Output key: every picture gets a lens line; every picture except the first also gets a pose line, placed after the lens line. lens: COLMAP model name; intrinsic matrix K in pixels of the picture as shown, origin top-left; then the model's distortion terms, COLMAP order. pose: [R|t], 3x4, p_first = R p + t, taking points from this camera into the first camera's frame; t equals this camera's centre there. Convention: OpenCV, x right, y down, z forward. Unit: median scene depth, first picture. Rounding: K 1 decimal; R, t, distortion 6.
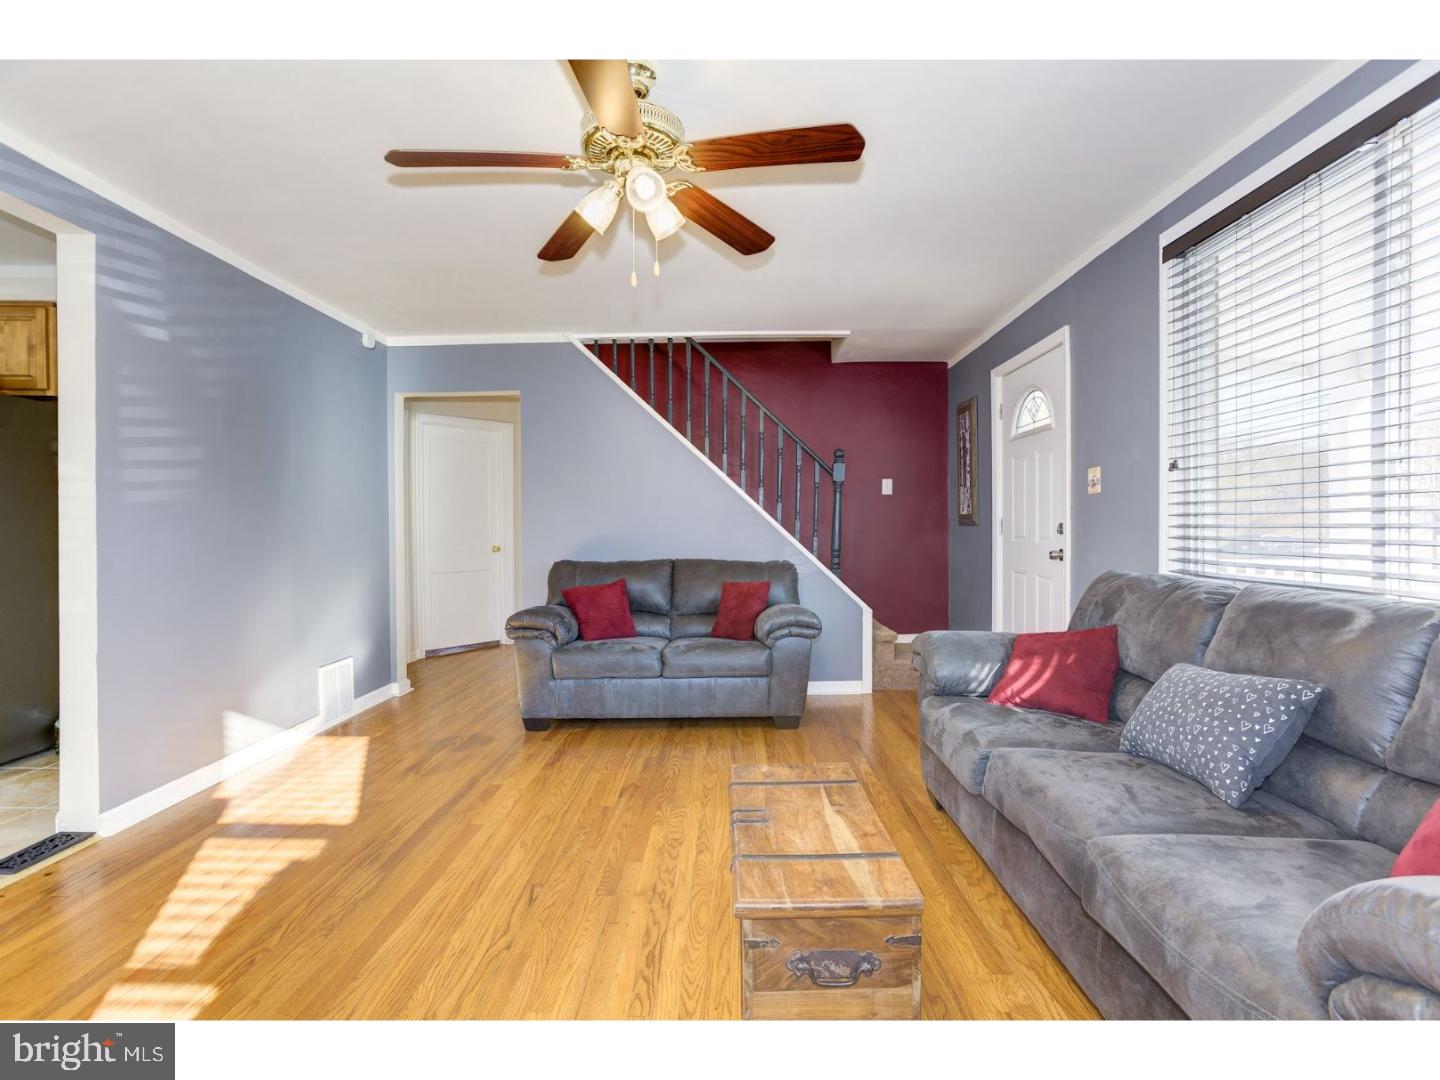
lens RADIAL K [[708.1, 0, 732.2], [0, 708.1, 534.1], [0, 0, 1]] dist [-0.051885, 0.027170]
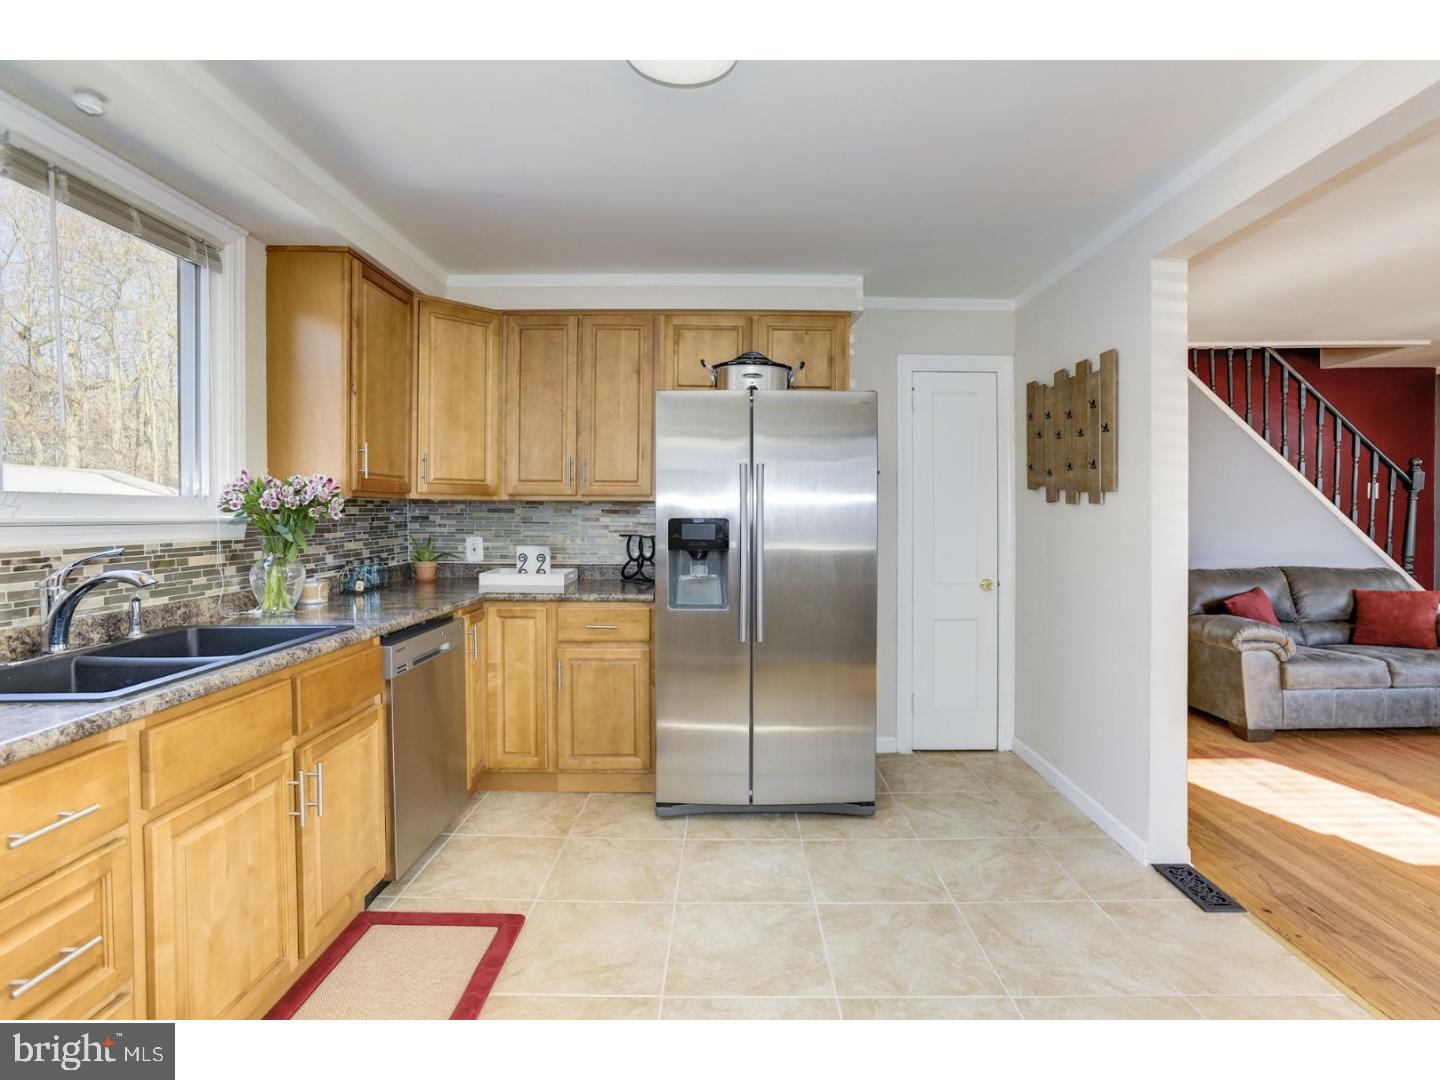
lens RADIAL K [[711.2, 0, 713.6], [0, 711.2, 521.8], [0, 0, 1]] dist [-0.054163, 0.026748]
pose [[0.999994, -0.000840, 0.003311, -1.081037], [0.000811, 0.999962, 0.008703, -0.045749], [-0.003318, -0.008700, 0.999957, 0.008792]]
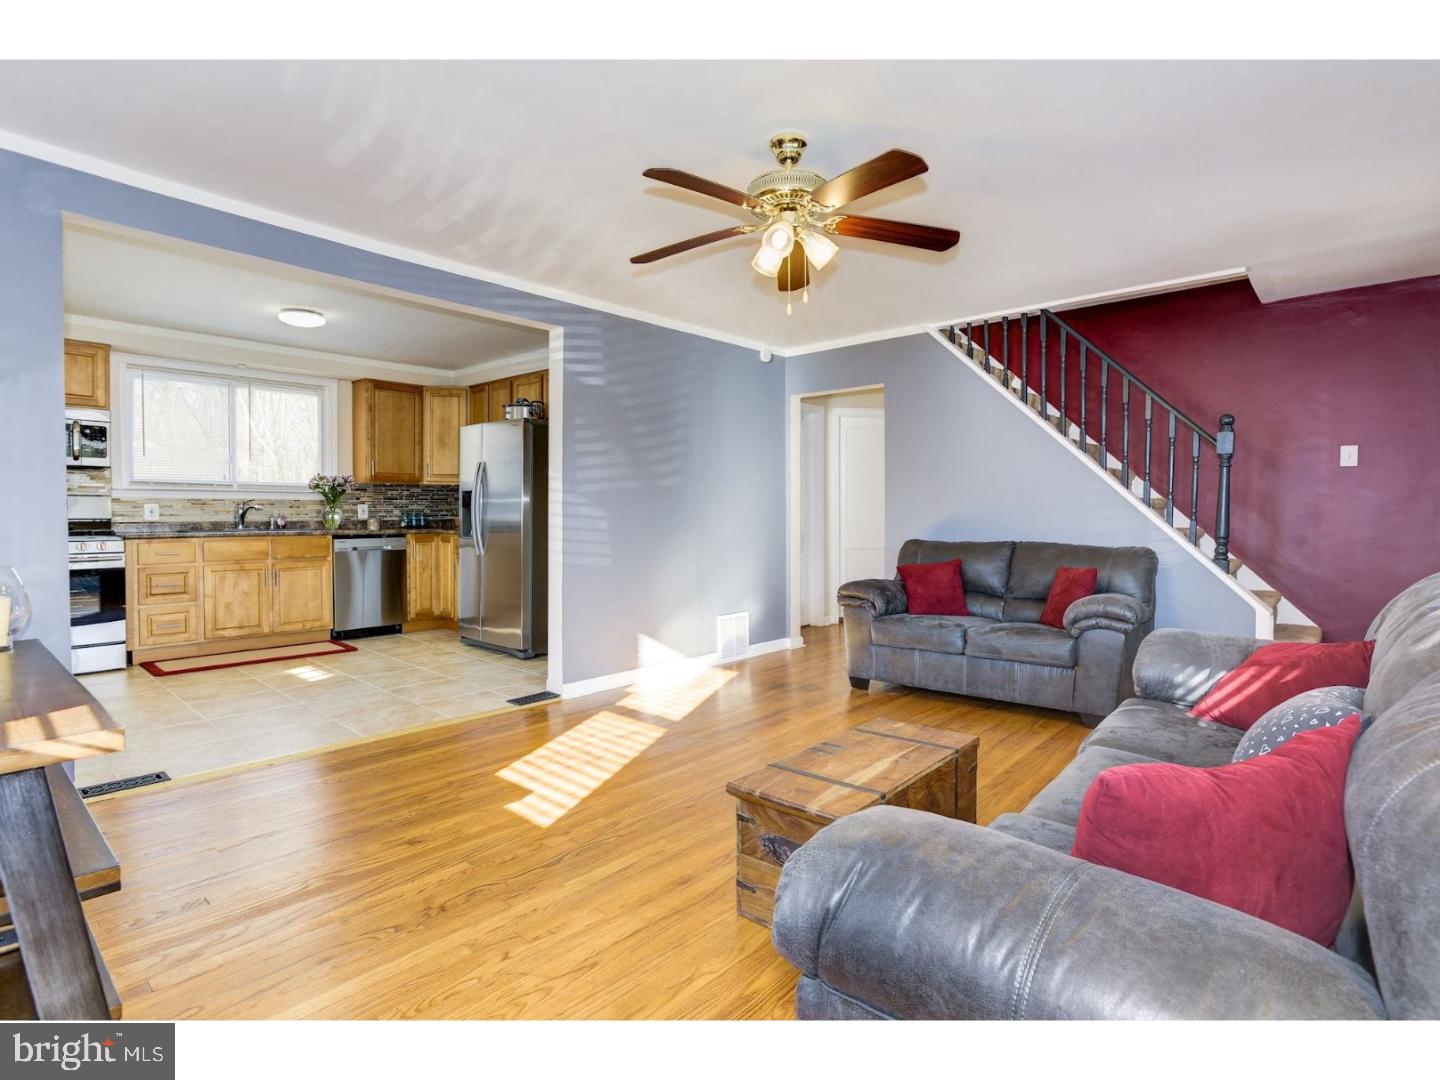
lens RADIAL K [[735.3, 0, 717.2], [0, 735.3, 522.4], [0, 0, 1]] dist [-0.056579, 0.032703]
pose [[0.747712, 0.014727, -0.663860, 0.331654], [-0.008507, 0.999884, 0.012600, 0.000012], [0.663969, -0.003773, 0.747751, -0.029311]]
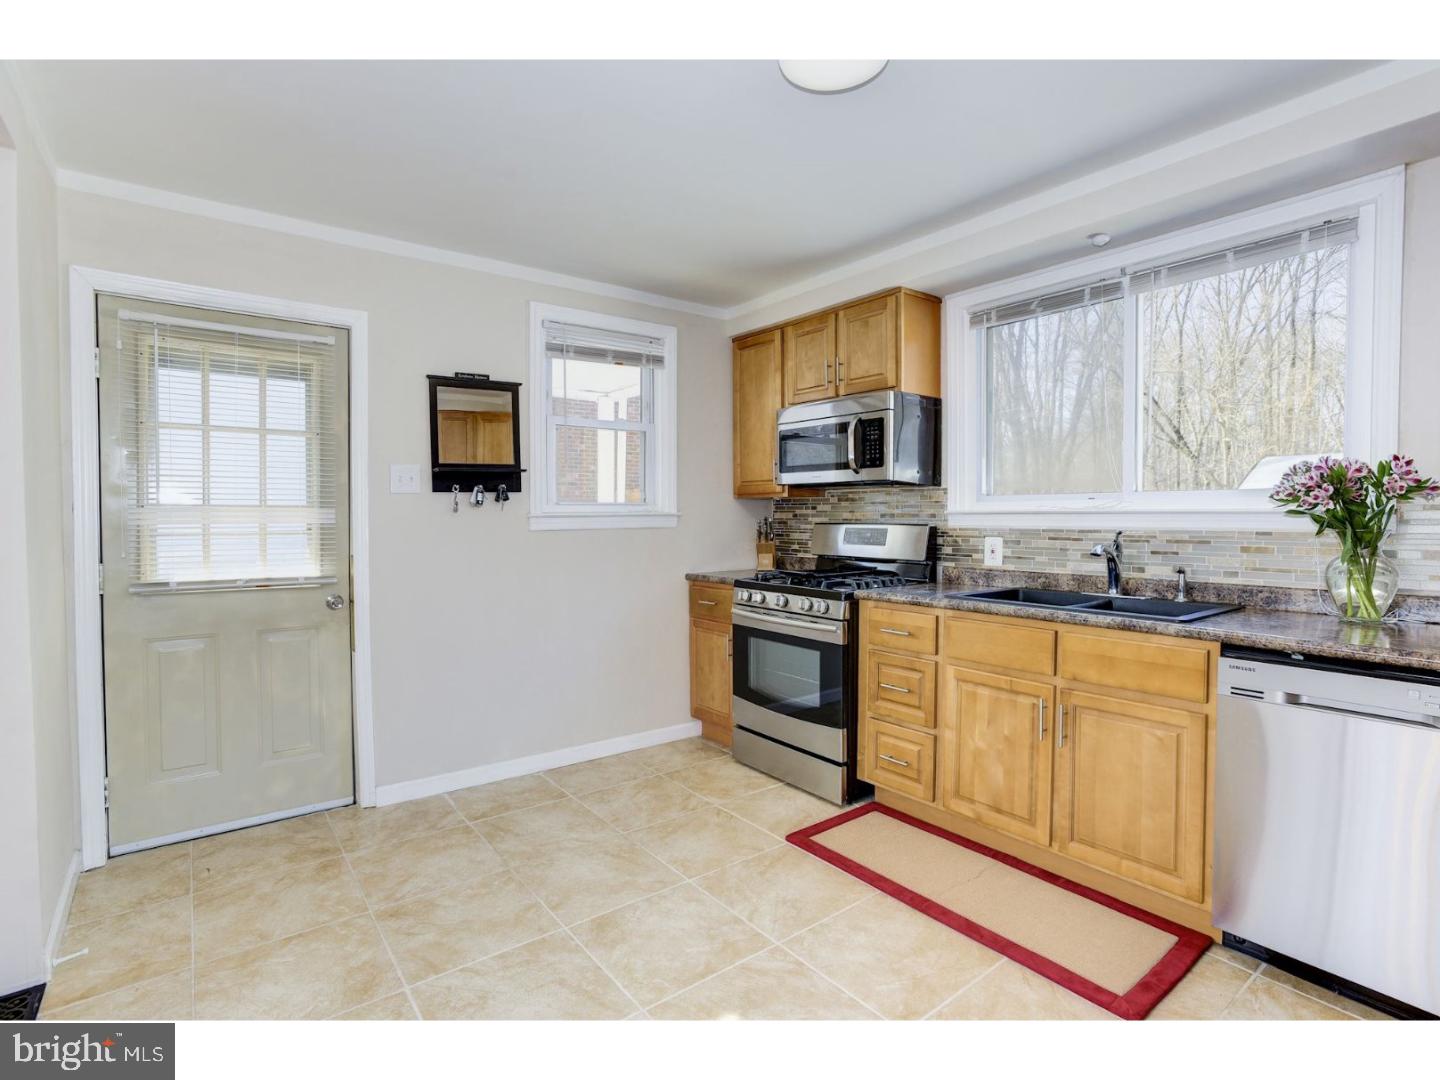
lens RADIAL K [[709.4, 0, 720.0], [0, 709.4, 540.0], [0, 0, 1]] dist [-0.061232, 0.026905]
pose [[-0.784157, 0.027956, -0.619933, -0.752827], [0.003576, 0.999172, 0.040535, -0.043091], [0.620552, 0.029569, -0.783607, 0.770096]]
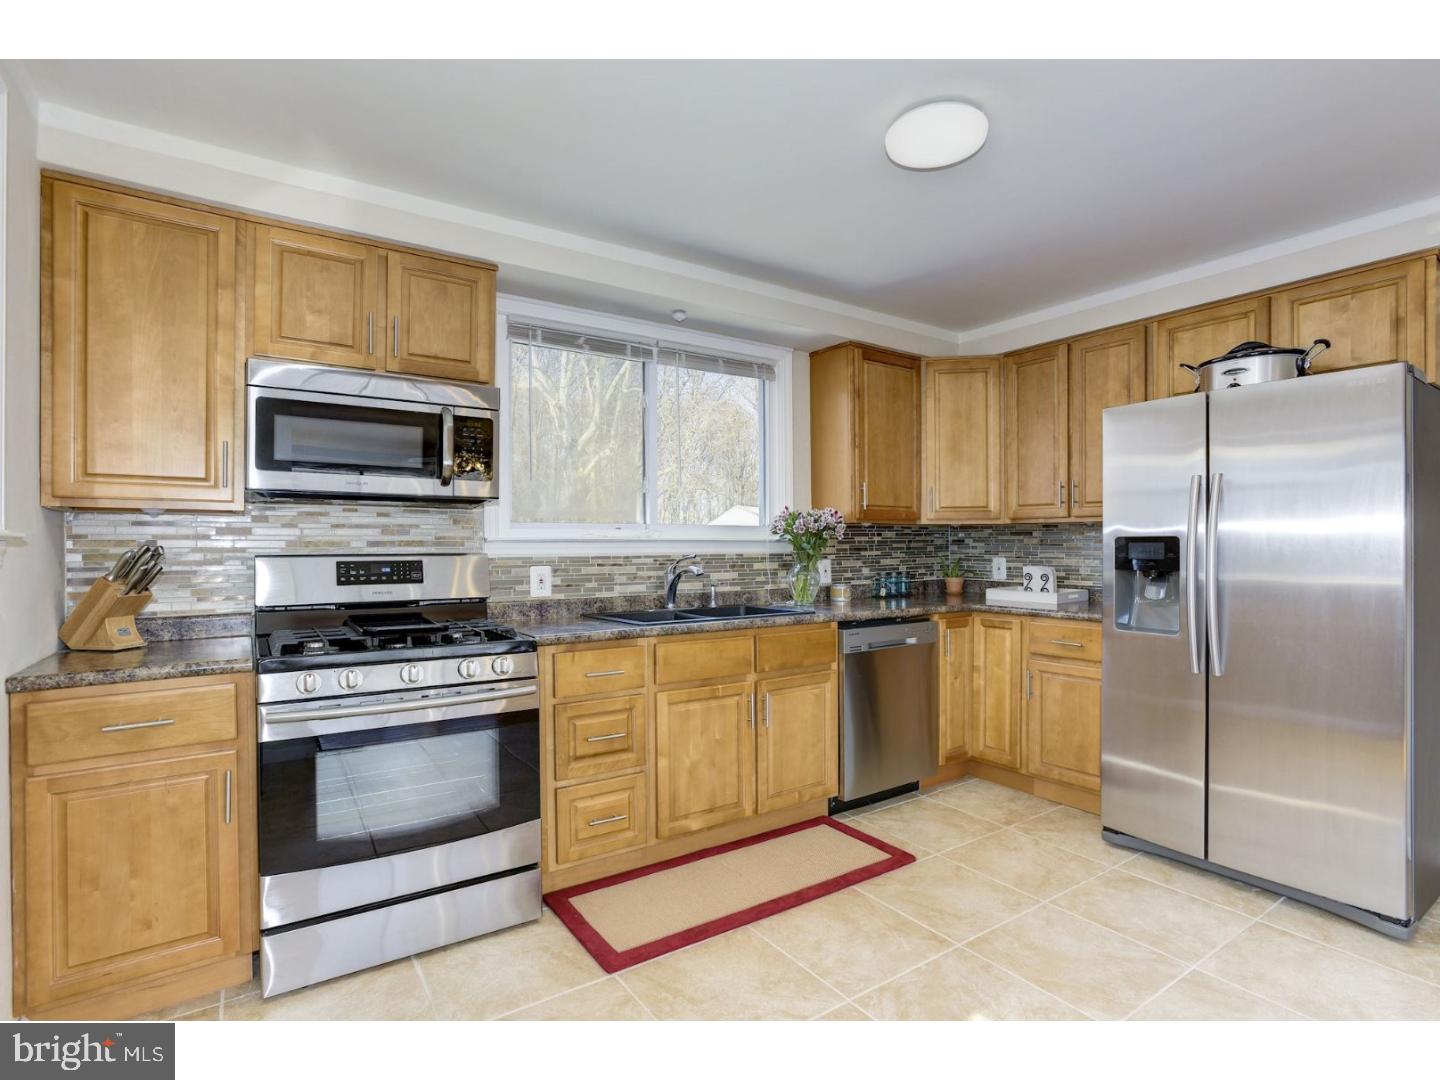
lens RADIAL K [[697.7, 0, 718.5], [0, 697.7, 549.9], [0, 0, 1]] dist [-0.060877, 0.025330]
pose [[0.569327, 0.000944, -0.822110, -0.767387], [0.001285, 0.999997, 0.002039, -0.030998], [0.822110, -0.002217, 0.569325, 0.020240]]
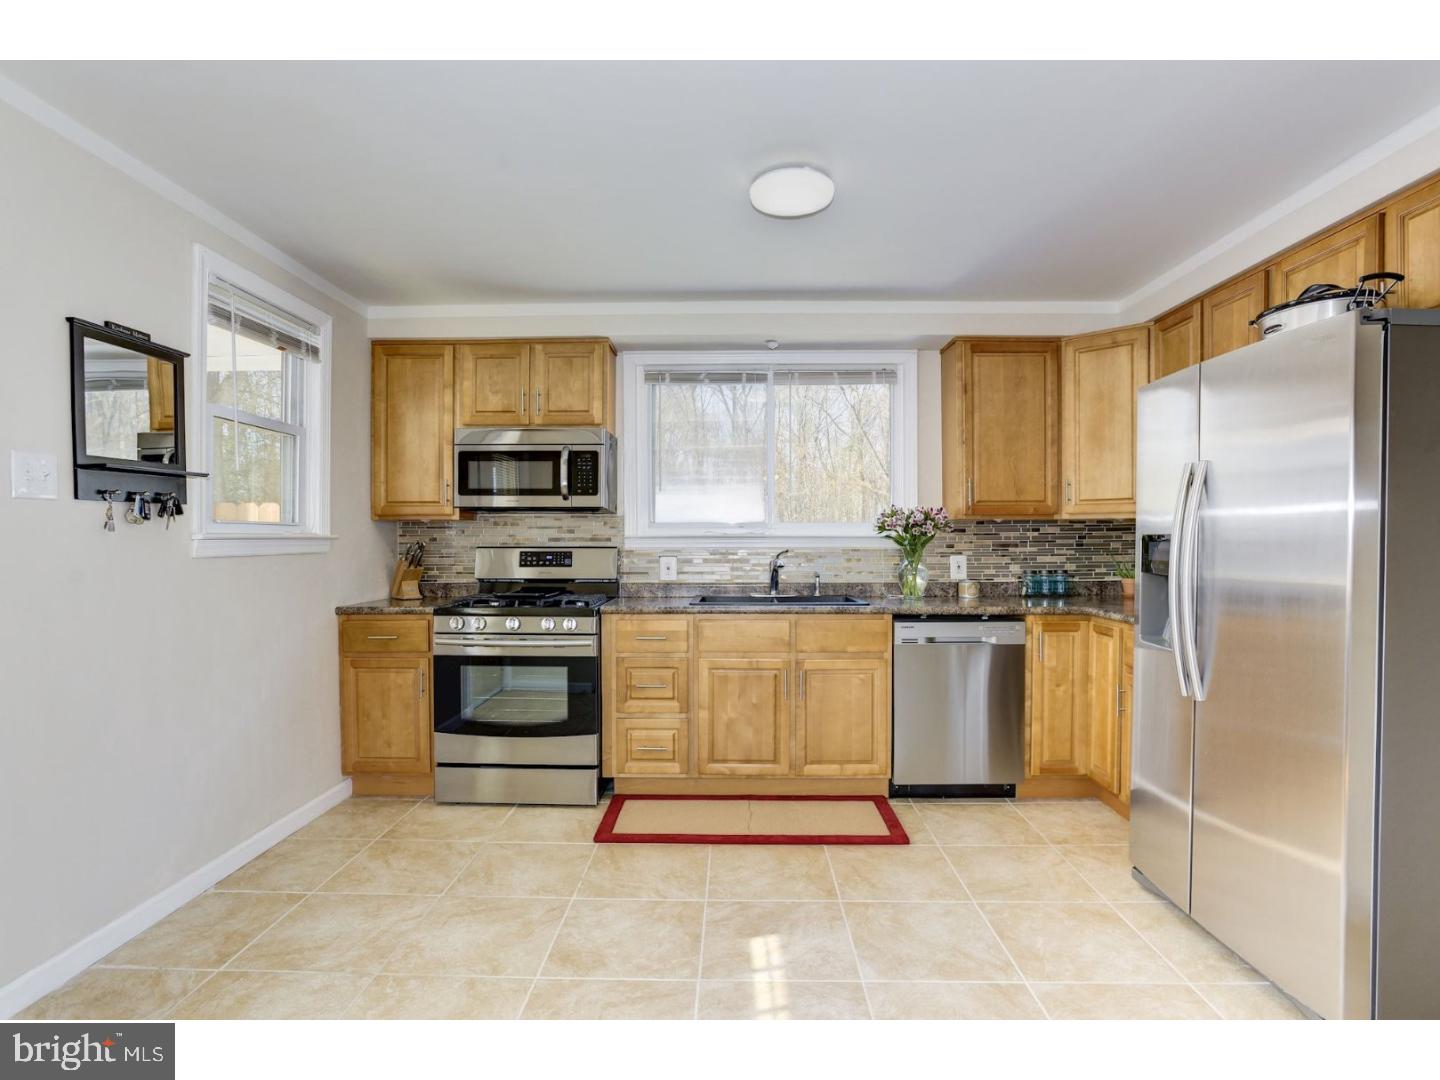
lens RADIAL K [[718.6, 0, 727.9], [0, 718.6, 554.1], [0, 0, 1]] dist [-0.069016, 0.028602]
pose [[-0.004140, 0.020736, -0.999776, -0.472199], [-0.002858, 0.999781, 0.020748, -0.037372], [0.999987, 0.002944, -0.004080, 0.400453]]
